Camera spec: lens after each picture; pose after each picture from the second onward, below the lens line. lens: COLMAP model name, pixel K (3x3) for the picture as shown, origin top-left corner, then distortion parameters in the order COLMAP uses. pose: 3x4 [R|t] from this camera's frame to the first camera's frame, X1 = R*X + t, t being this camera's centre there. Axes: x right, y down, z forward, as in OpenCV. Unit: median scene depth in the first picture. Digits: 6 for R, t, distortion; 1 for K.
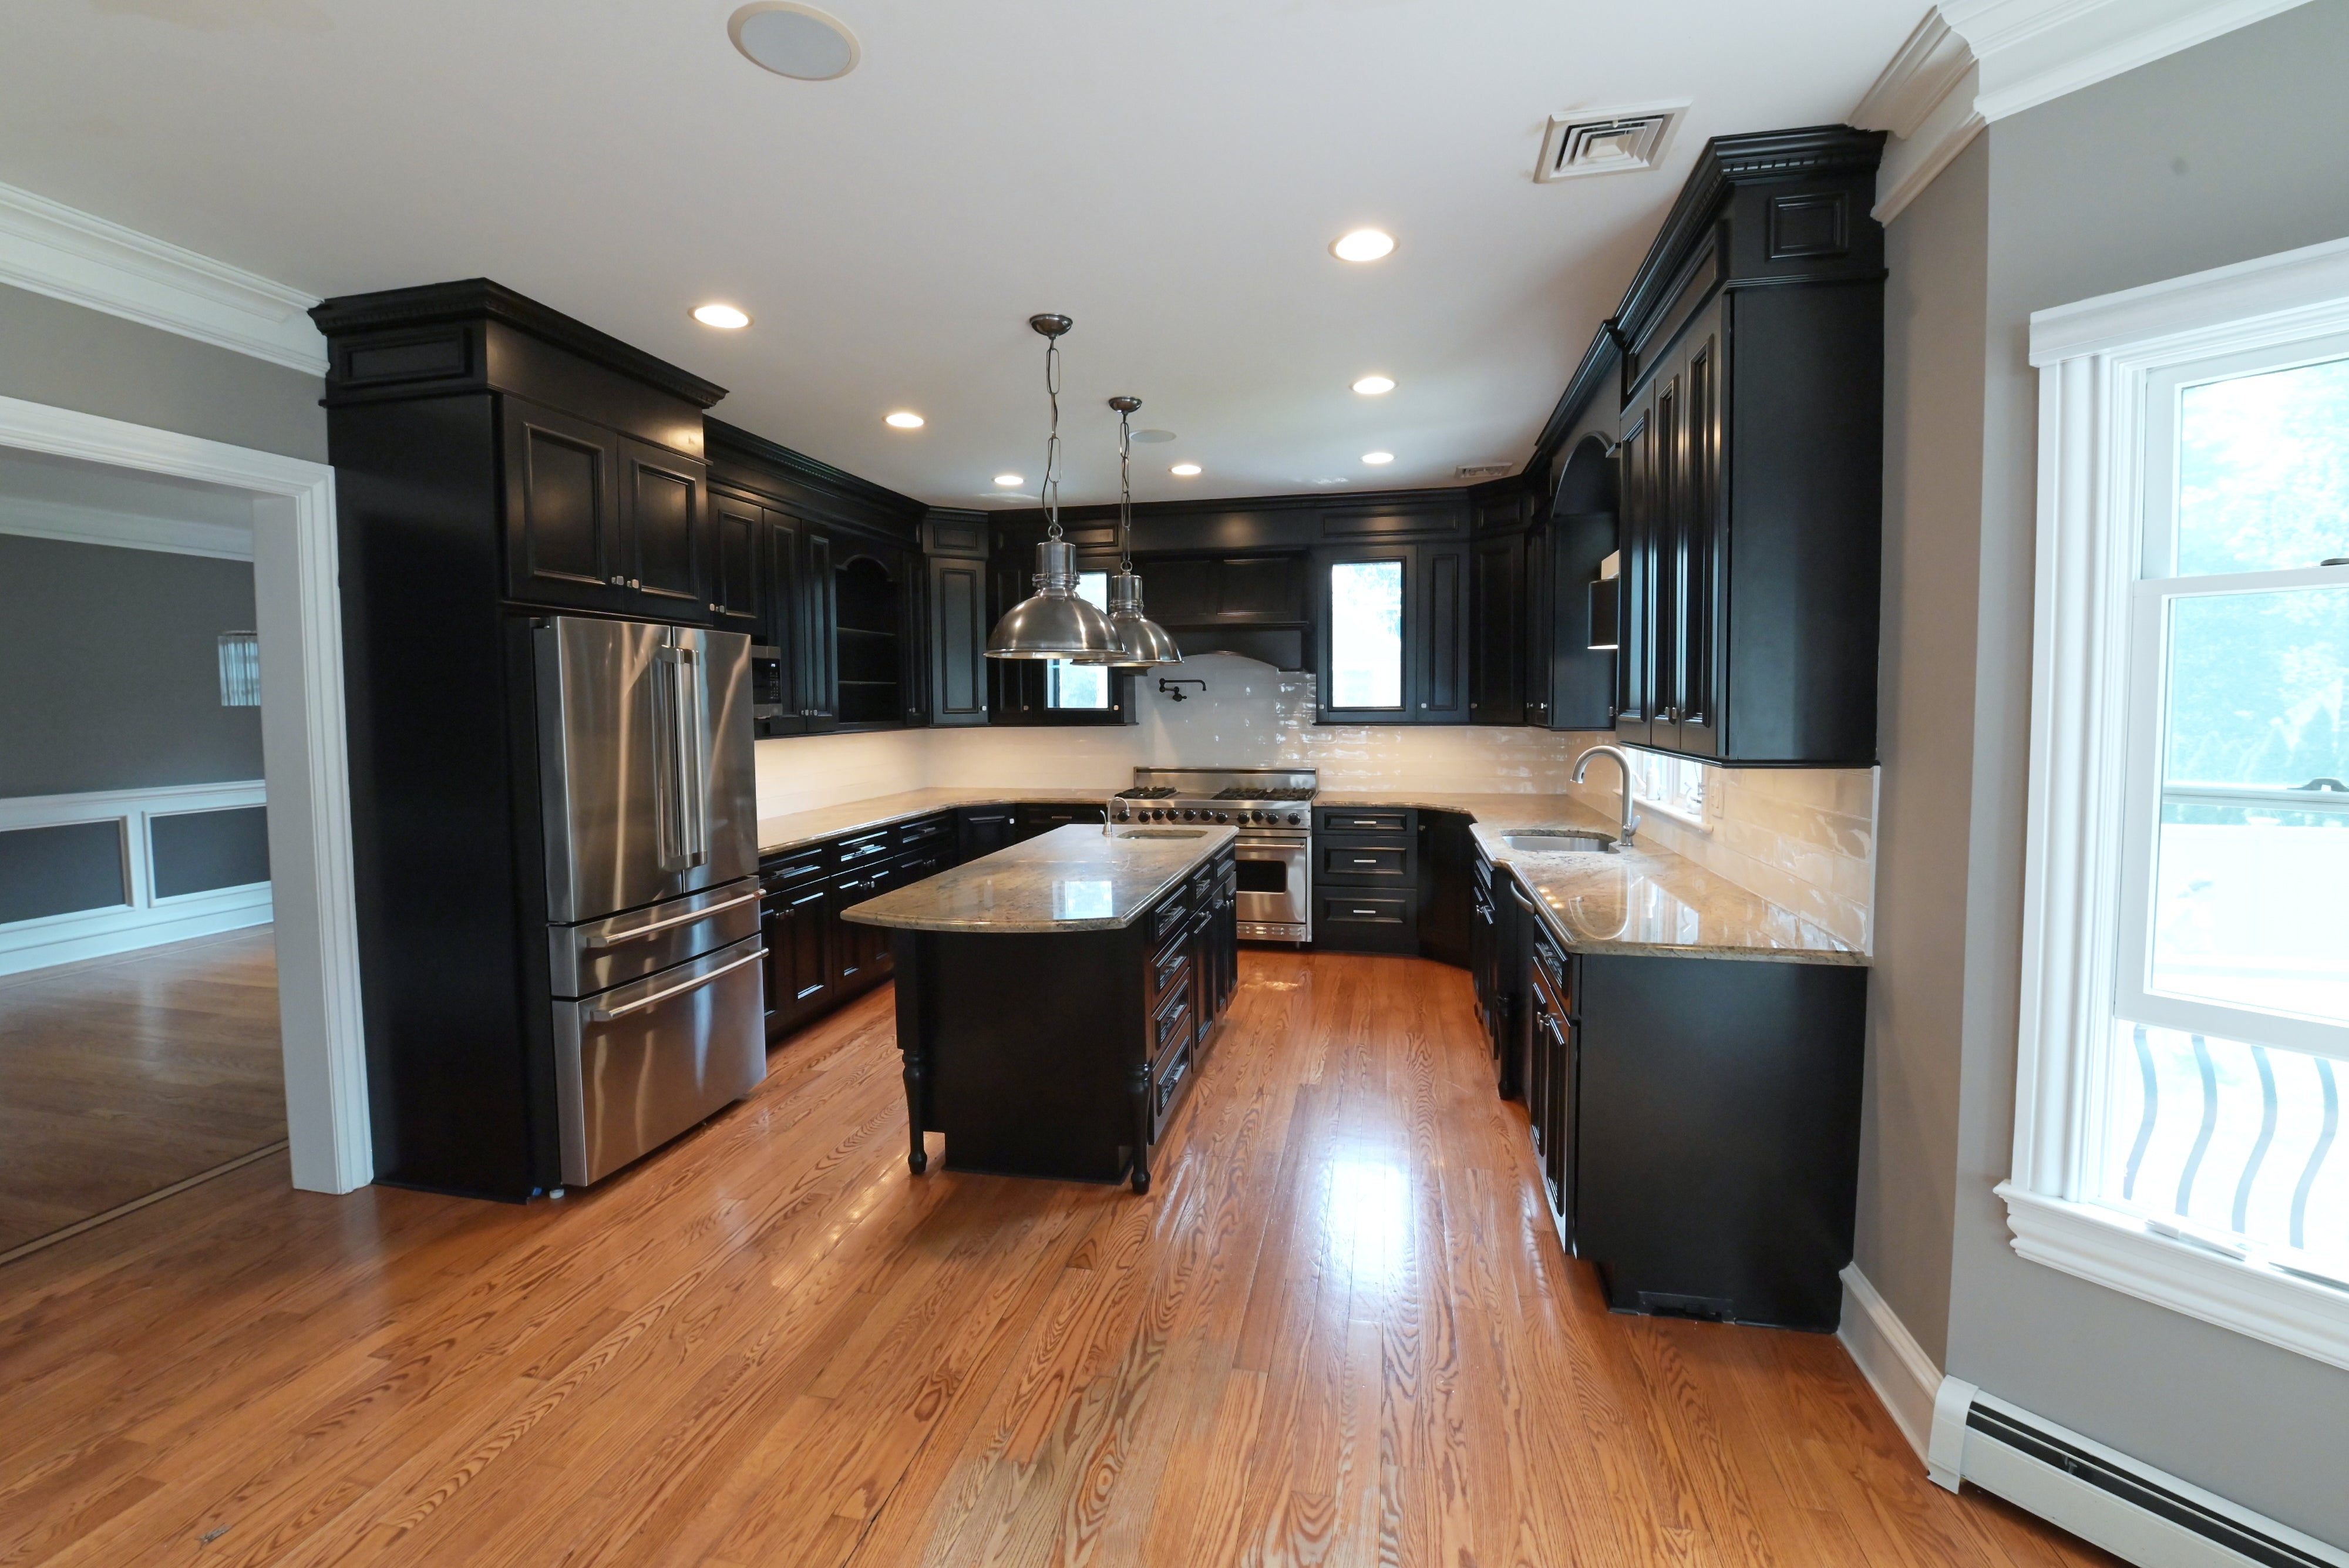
lens RADIAL K [[1004.3, 0, 1179.0], [0, 1004.3, 761.3], [0, 0, 1]] dist [-0.006602, -0.008449]
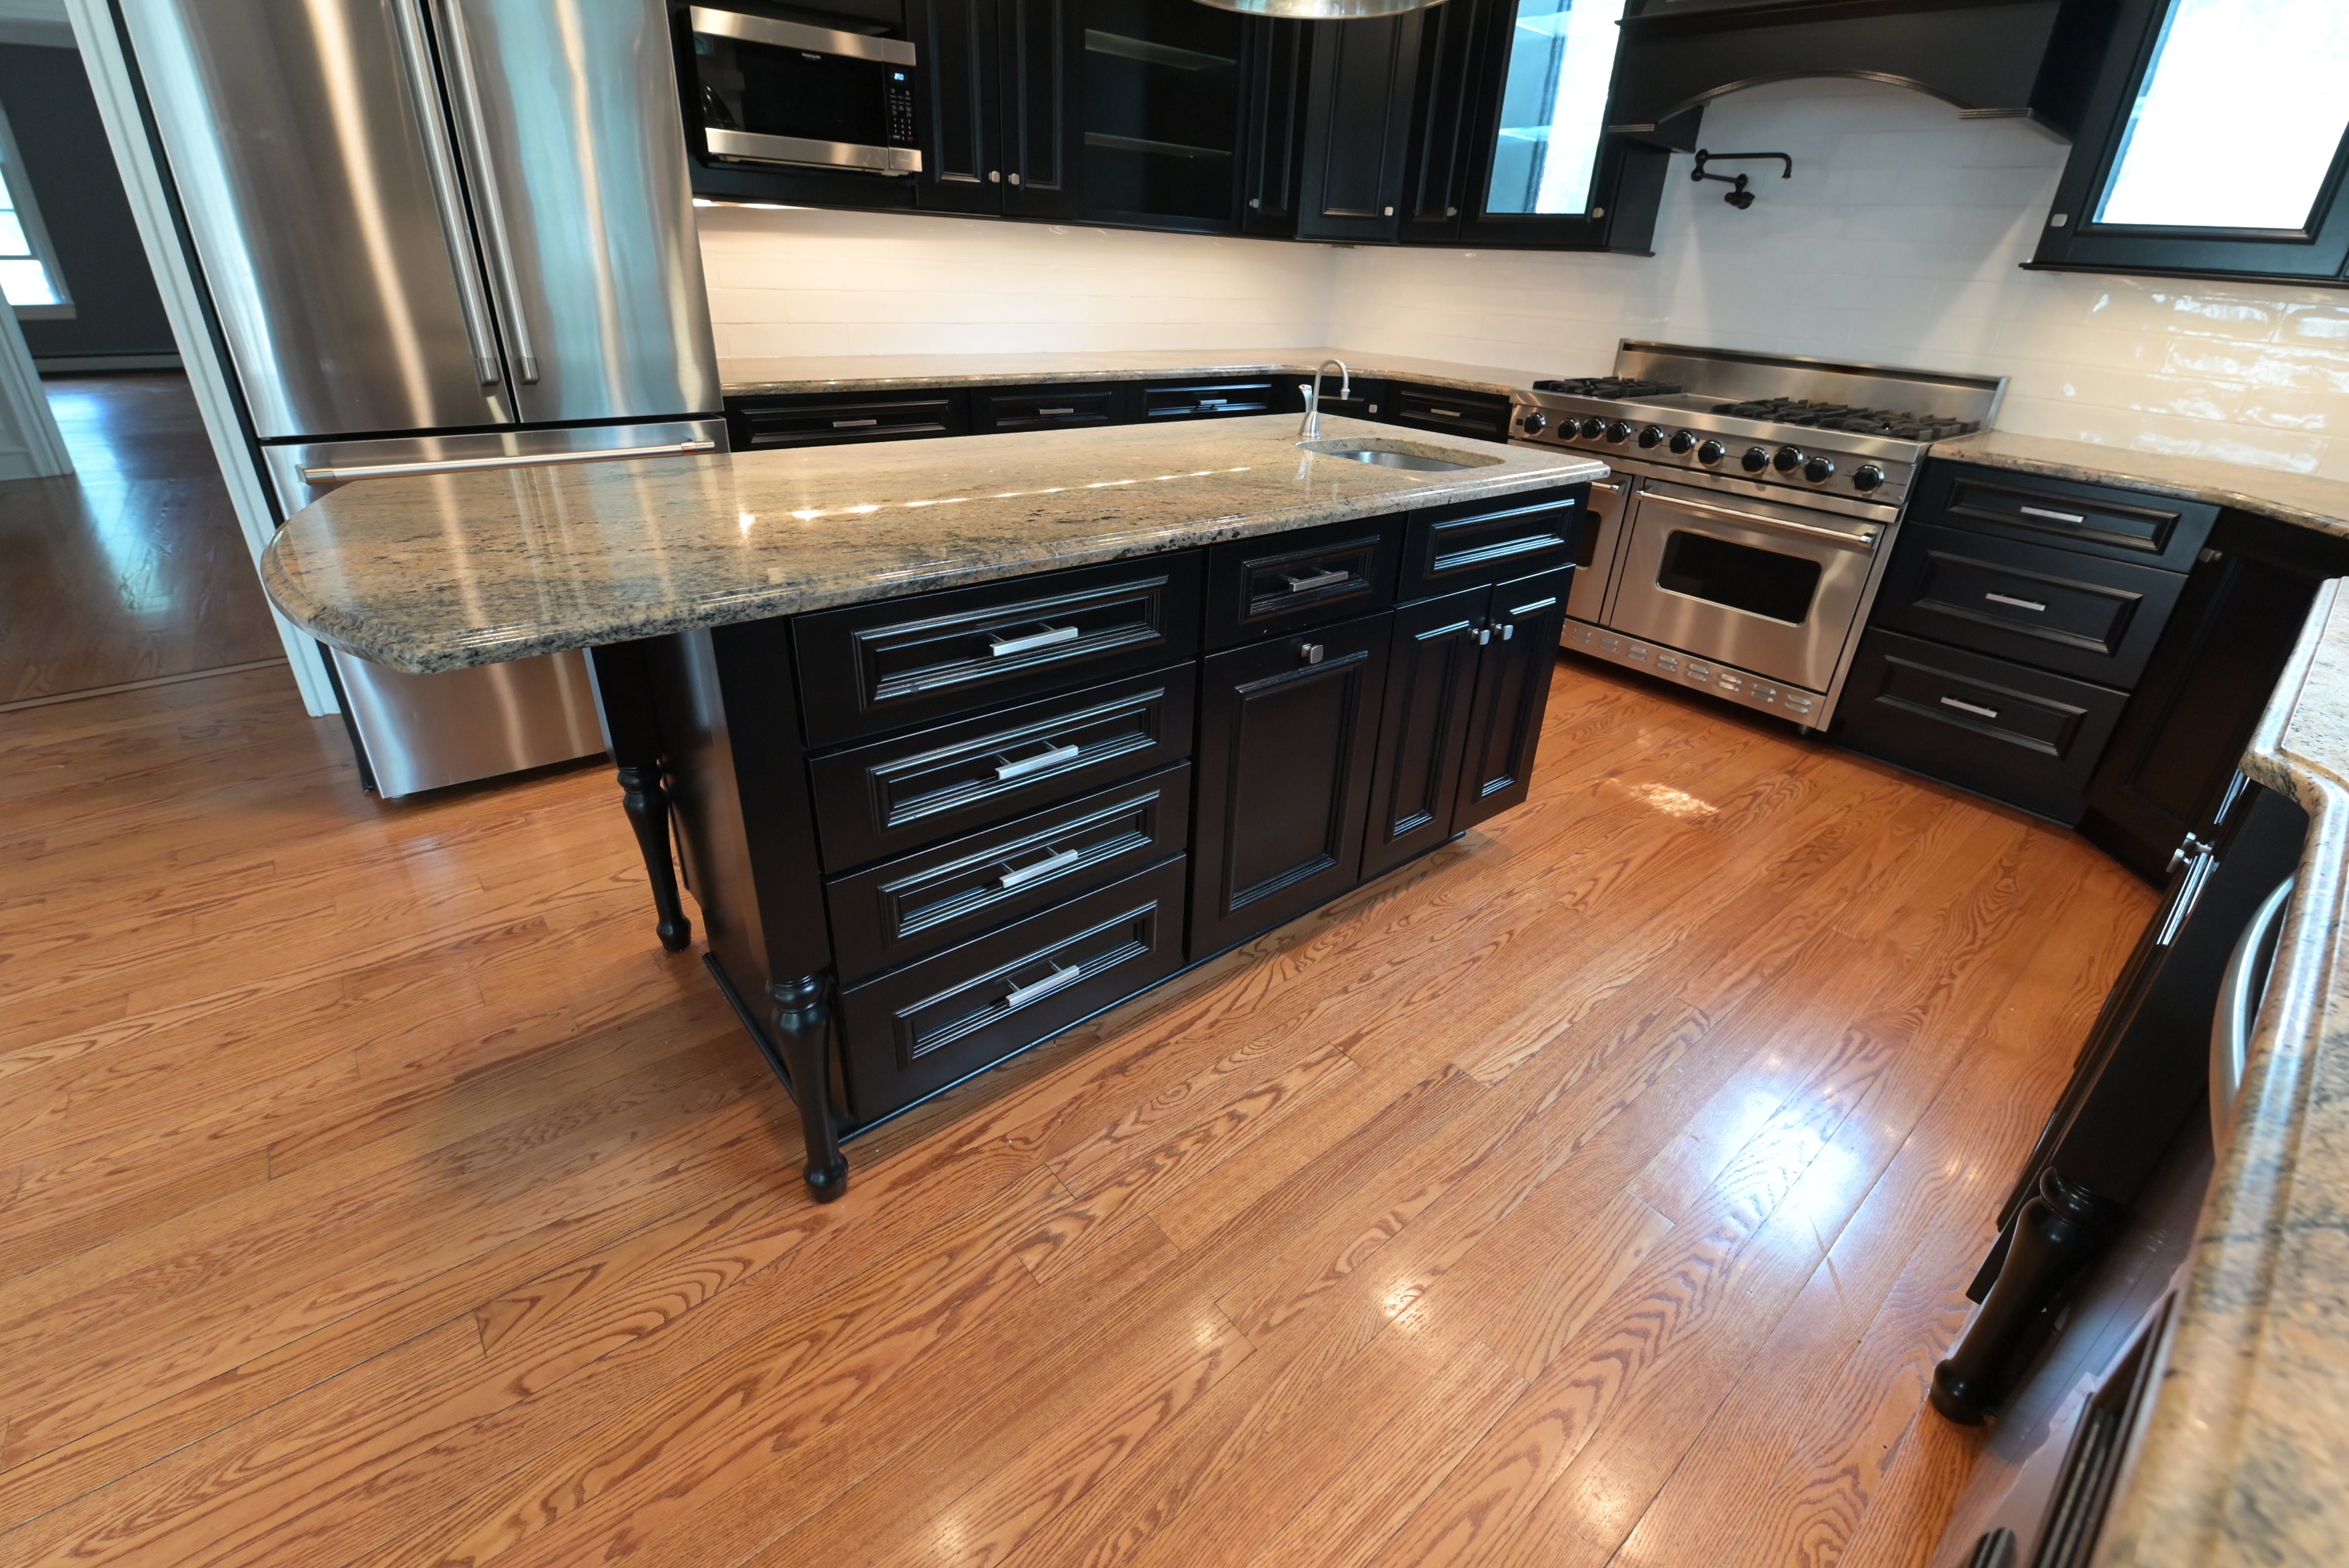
lens RADIAL K [[1004.3, 0, 1179.0], [0, 1004.3, 761.3], [0, 0, 1]] dist [-0.006602, -0.008449]
pose [[0.786439, 0.313756, -0.532043, 0.244894], [-0.088986, 0.909942, 0.405076, 0.029800], [0.611224, -0.271223, 0.743534, 0.694122]]
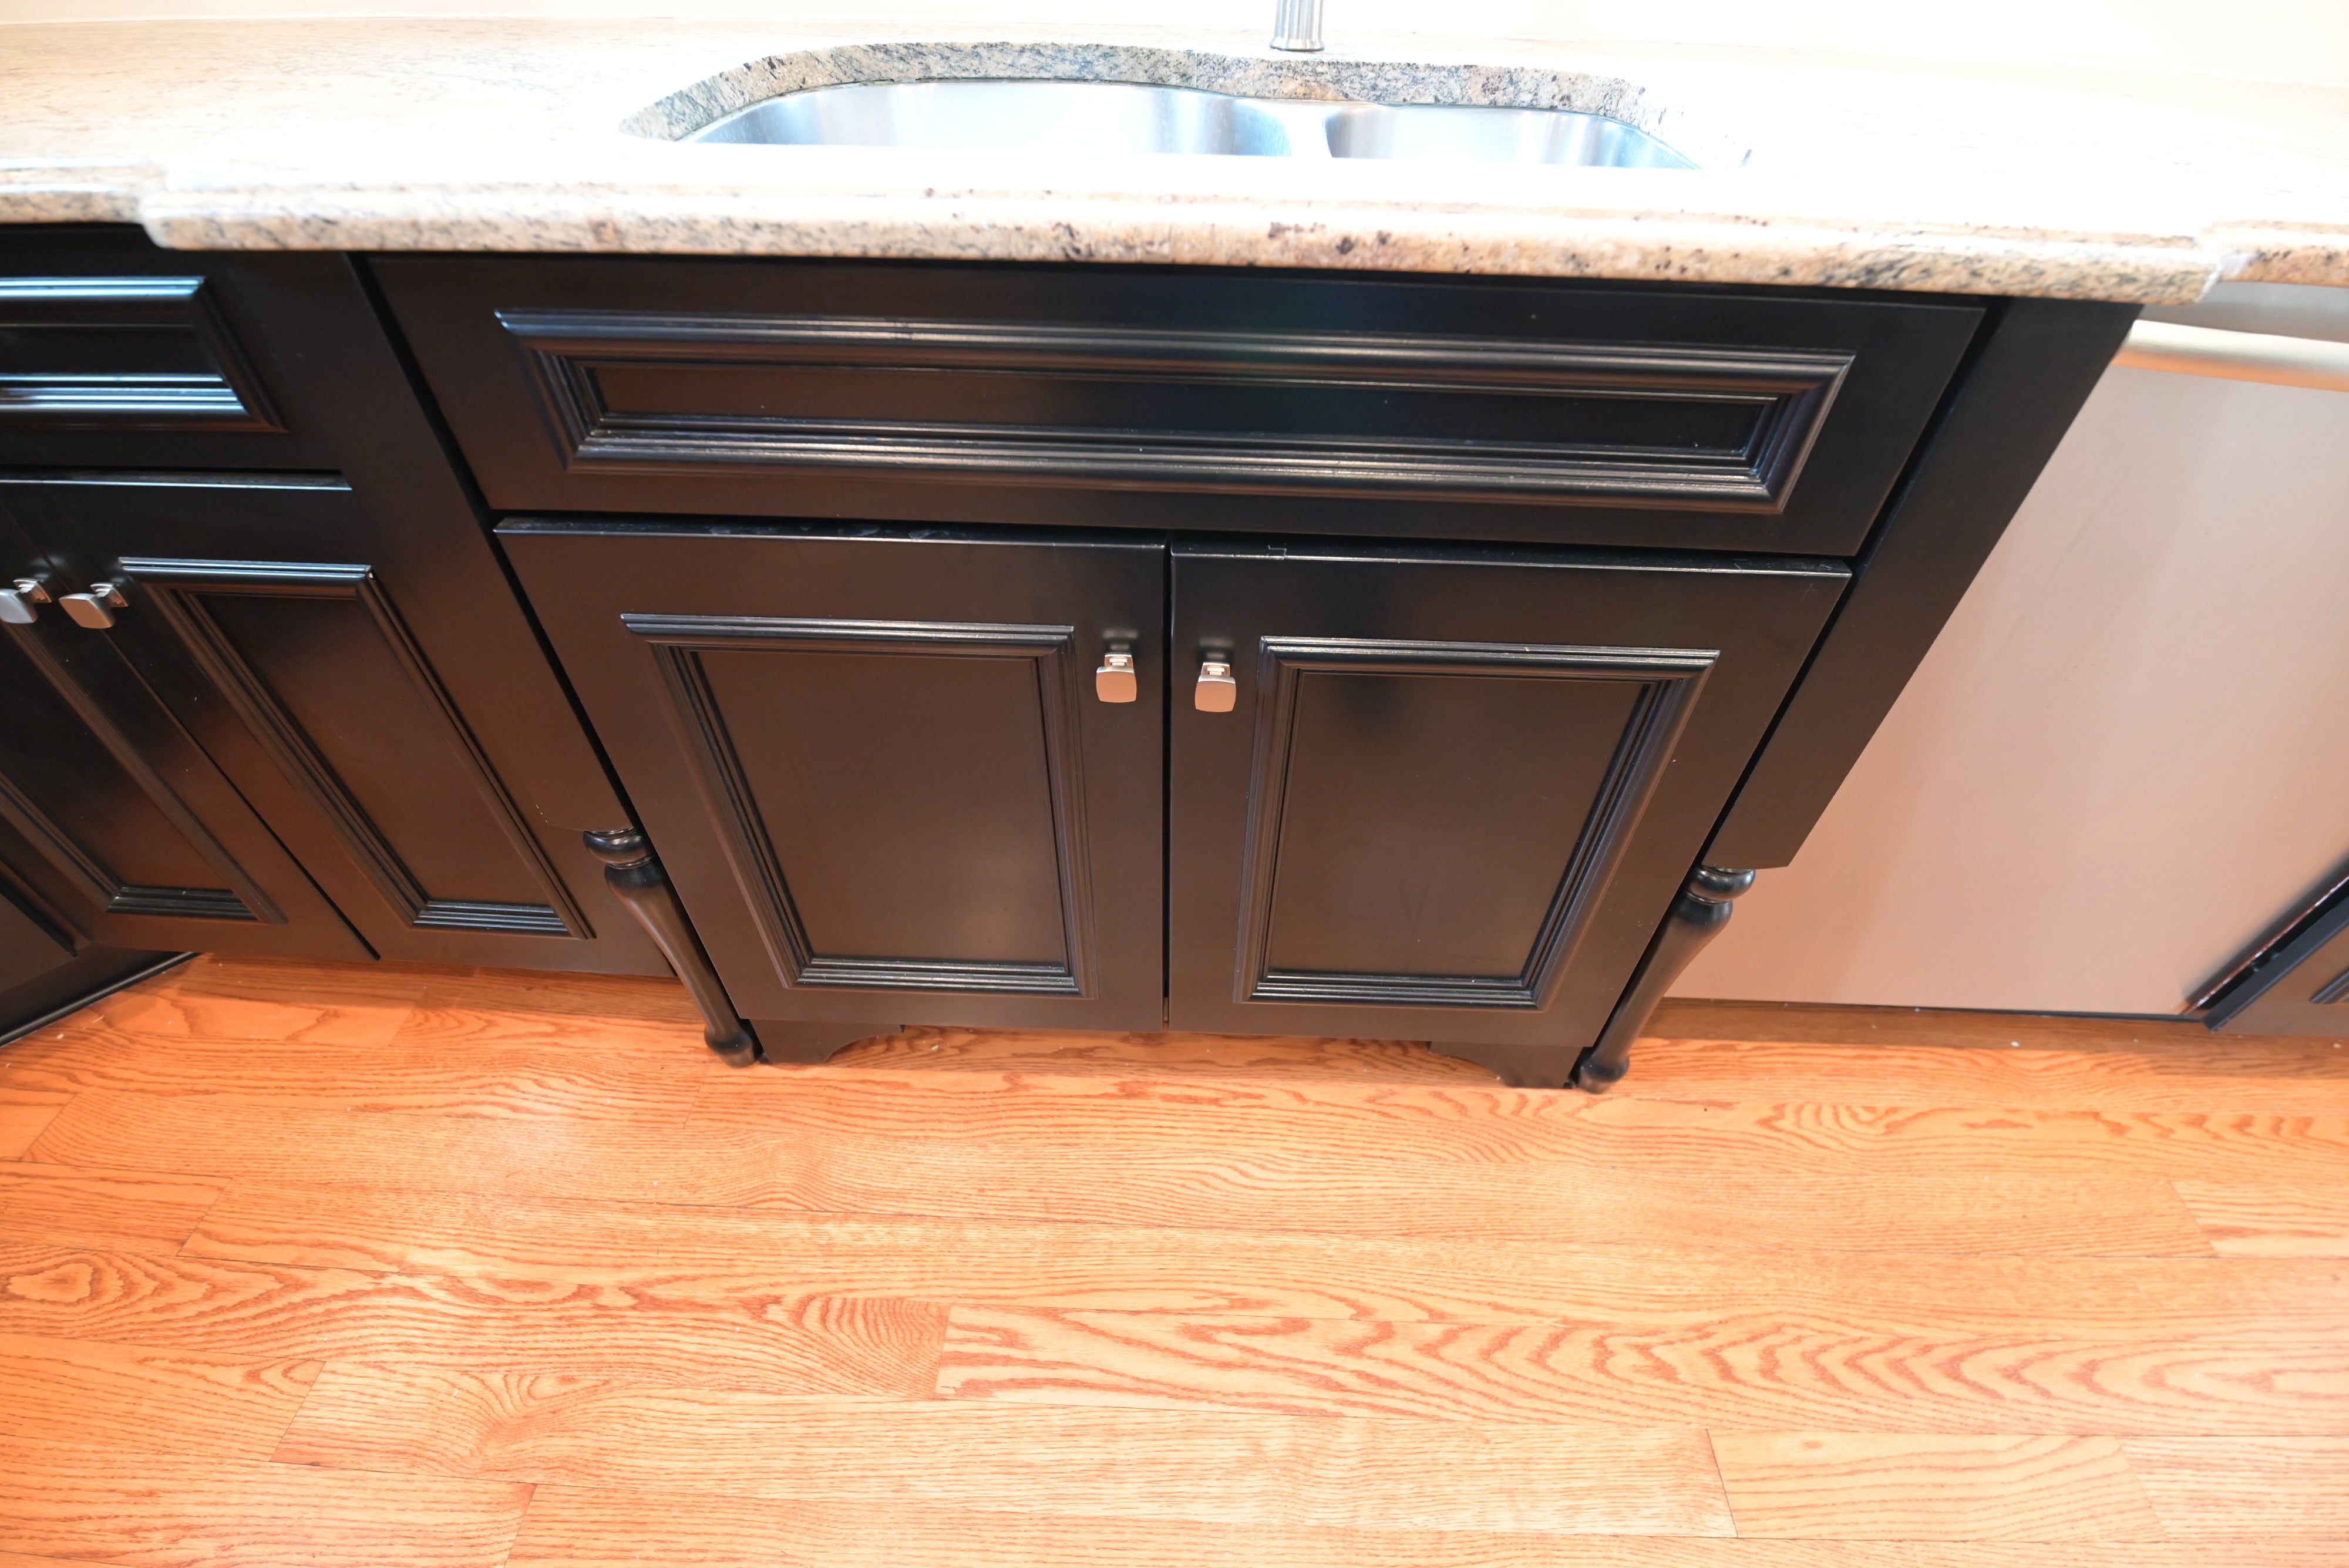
lens RADIAL K [[981.5, 0, 1174.5], [0, 981.5, 784.0], [0, 0, 1]] dist [-0.005217, -0.007923]
pose [[-0.175208, -0.678125, 0.713756, 0.203927], [0.038442, 0.719706, 0.693214, 0.055855], [-0.983781, 0.148895, -0.100029, 1.213312]]
